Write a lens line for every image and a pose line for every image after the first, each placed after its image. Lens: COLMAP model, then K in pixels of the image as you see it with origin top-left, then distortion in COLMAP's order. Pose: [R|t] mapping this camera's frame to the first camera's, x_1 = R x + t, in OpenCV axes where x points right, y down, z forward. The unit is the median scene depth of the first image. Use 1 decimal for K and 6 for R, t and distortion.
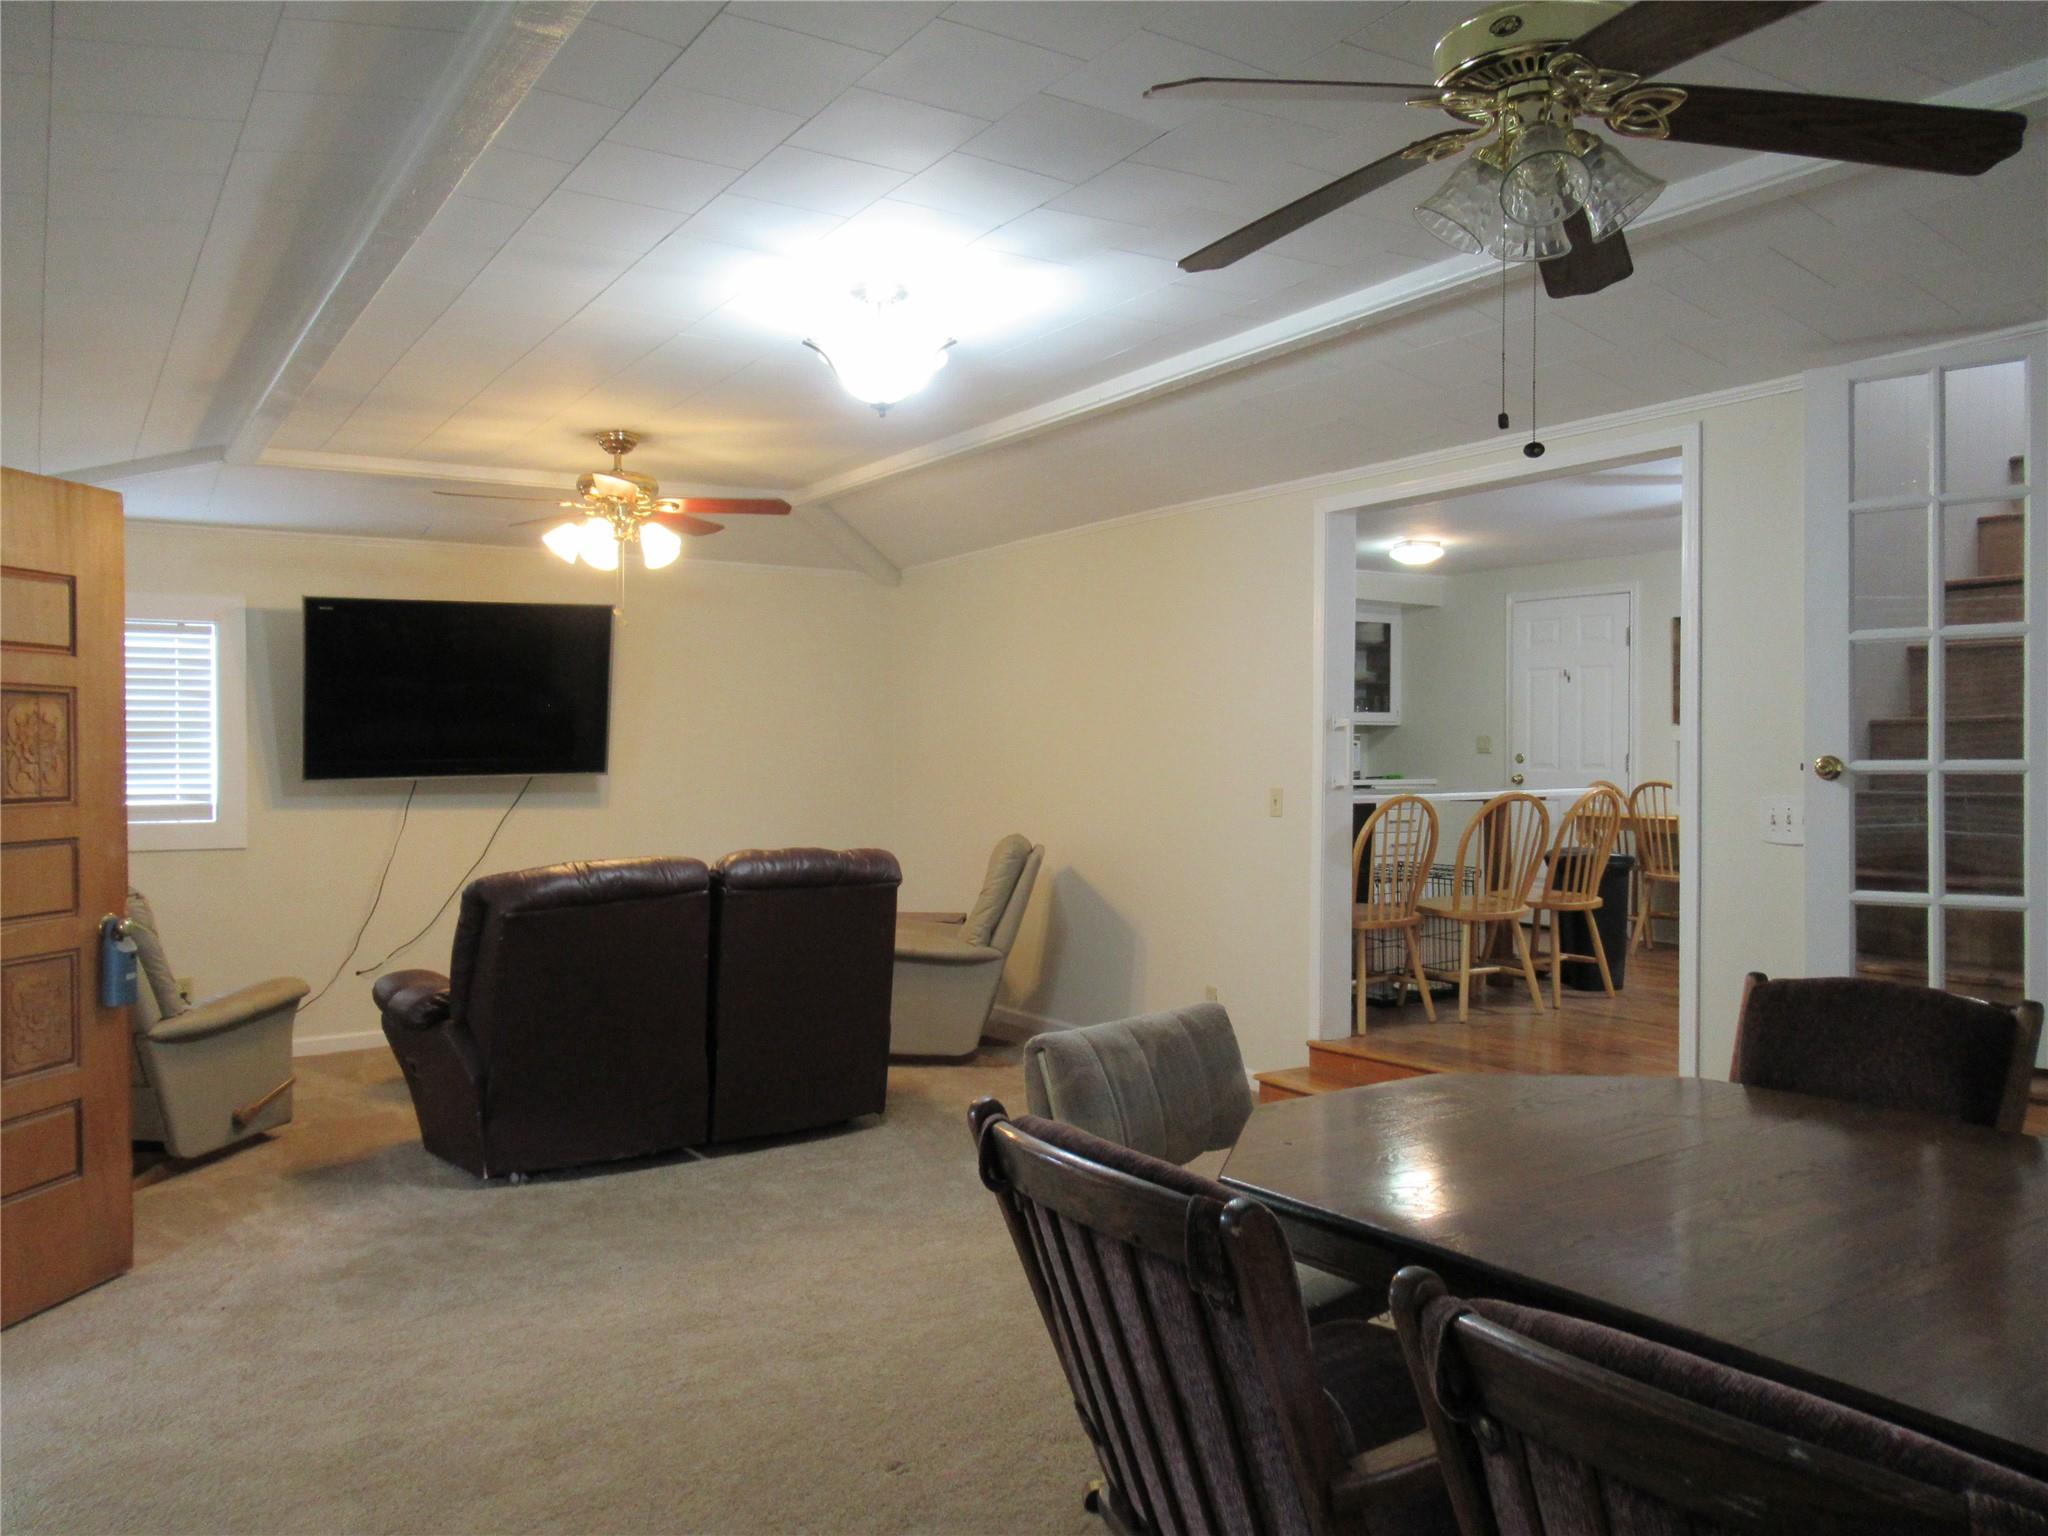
lens RADIAL K [[1537.1, 0, 1021.0], [0, 1537.1, 763.4], [0, 0, 1]] dist [-0.008466, -0.001983]
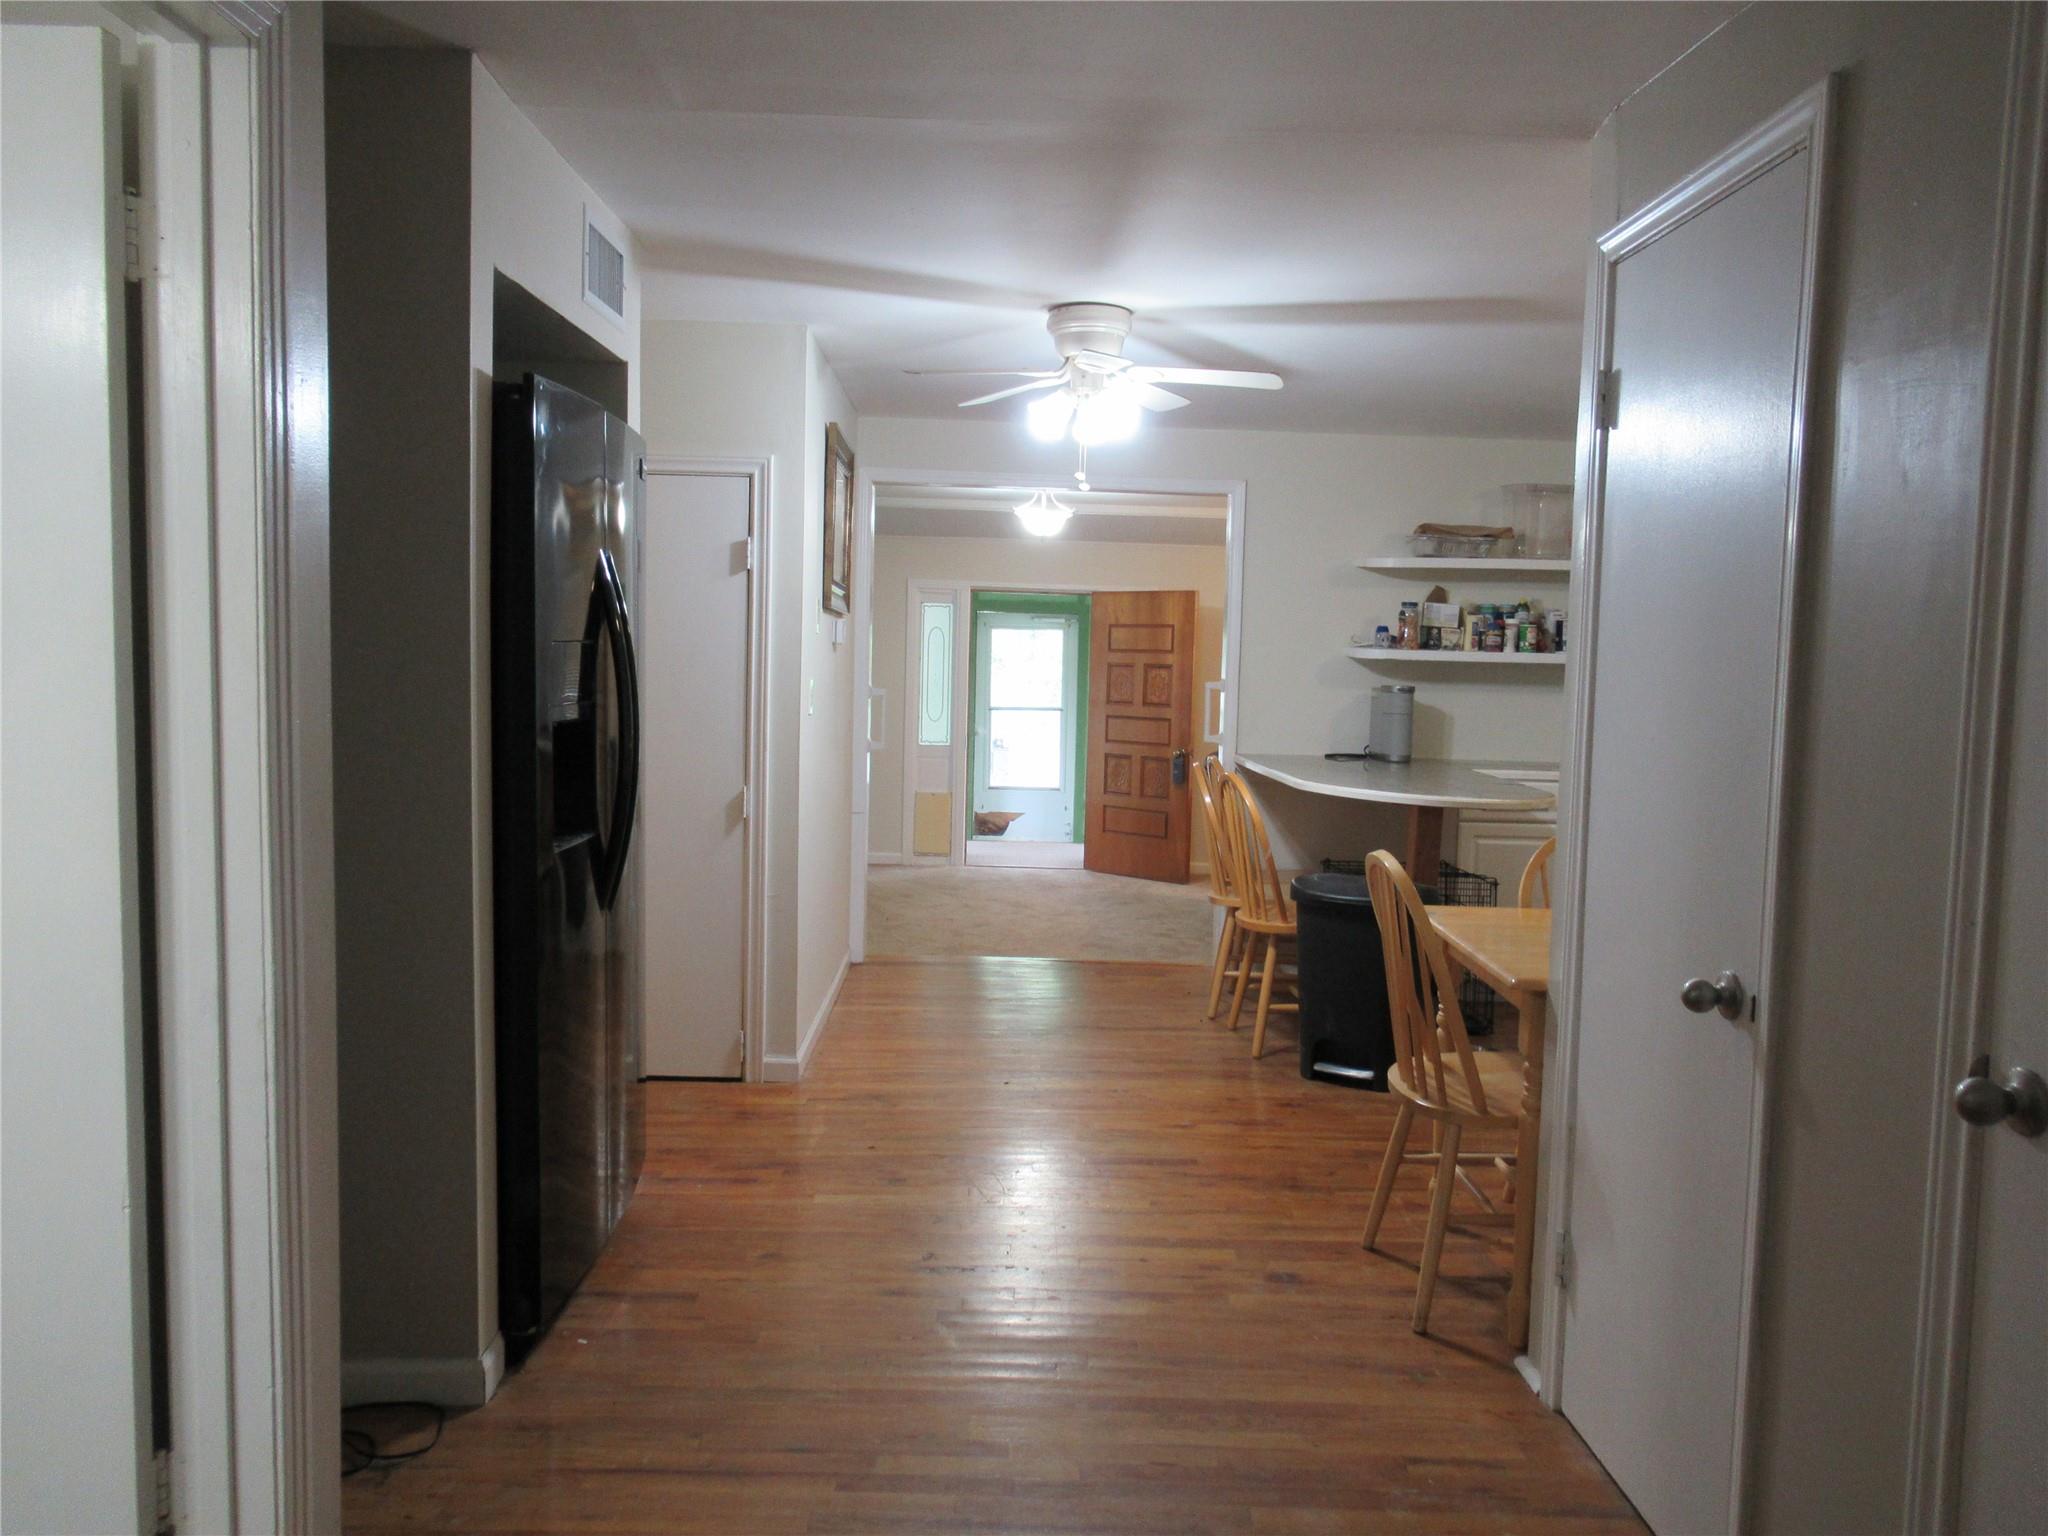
lens RADIAL K [[1537.1, 0, 1031.8], [0, 1537.1, 768.7], [0, 0, 1]] dist [-0.008466, -0.001983]
pose [[-0.529240, 0.050472, -0.846970, 0.788745], [-0.036479, 0.995953, 0.082144, -0.033903], [0.847688, 0.074370, -0.525257, 0.953660]]
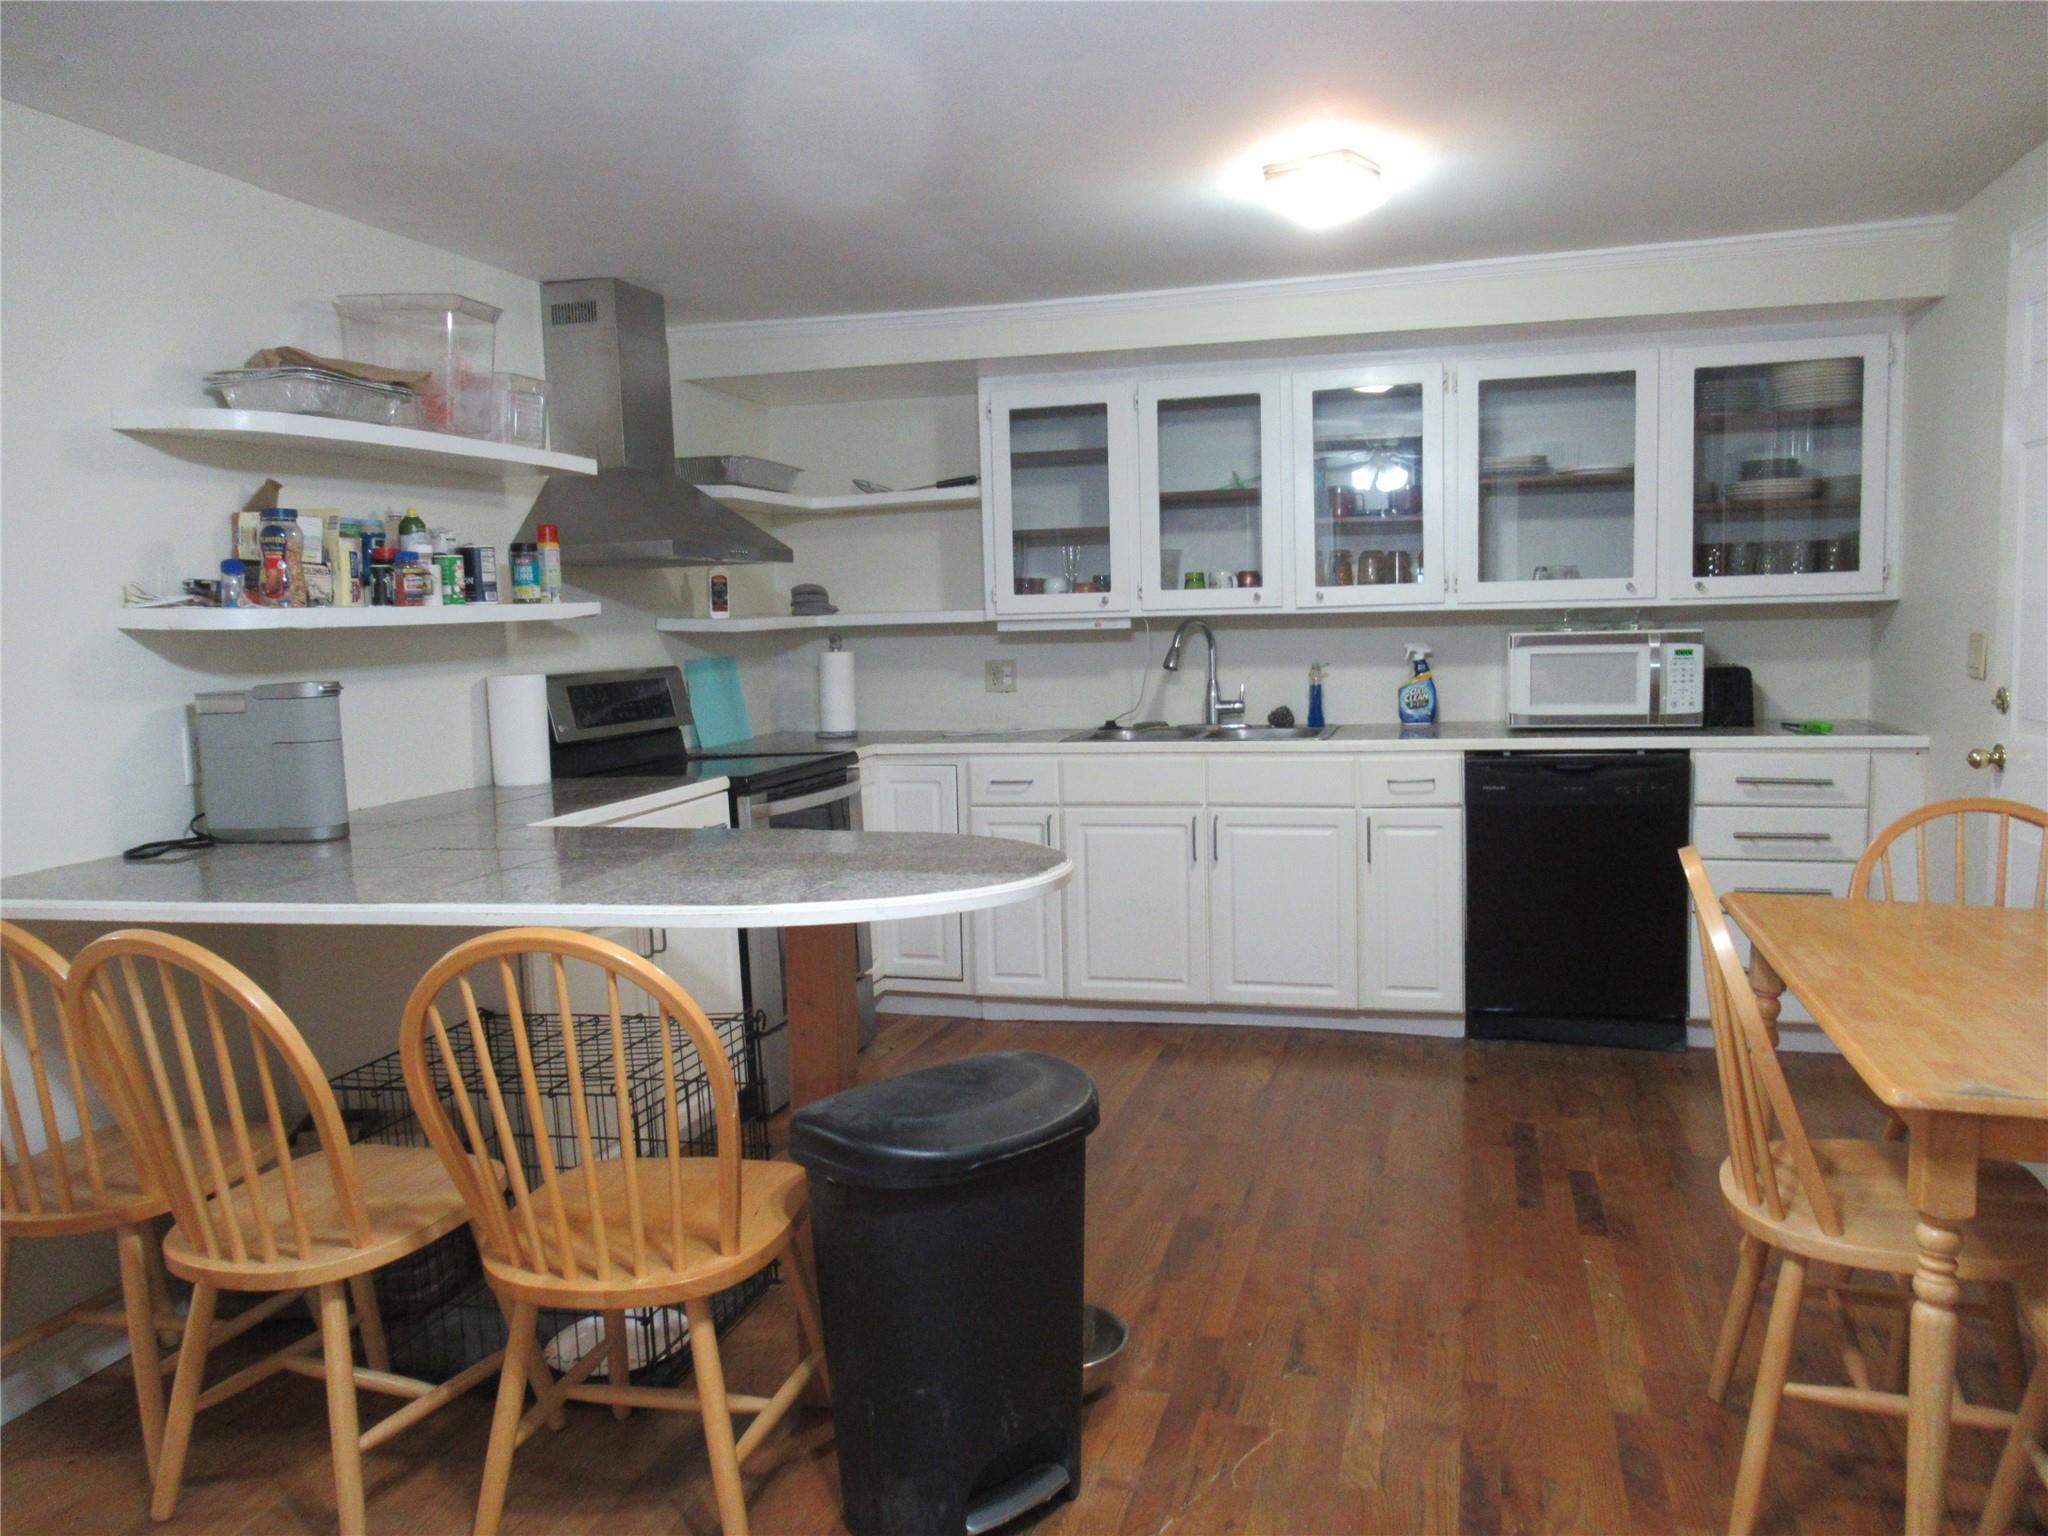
lens RADIAL K [[1537.1, 0, 1031.3], [0, 1537.1, 771.0], [0, 0, 1]] dist [-0.008466, -0.001983]
pose [[0.655847, 0.059969, -0.752508, 0.474438], [0.026552, 0.994390, 0.102386, -0.031435], [0.754427, -0.087130, 0.650576, 0.634308]]
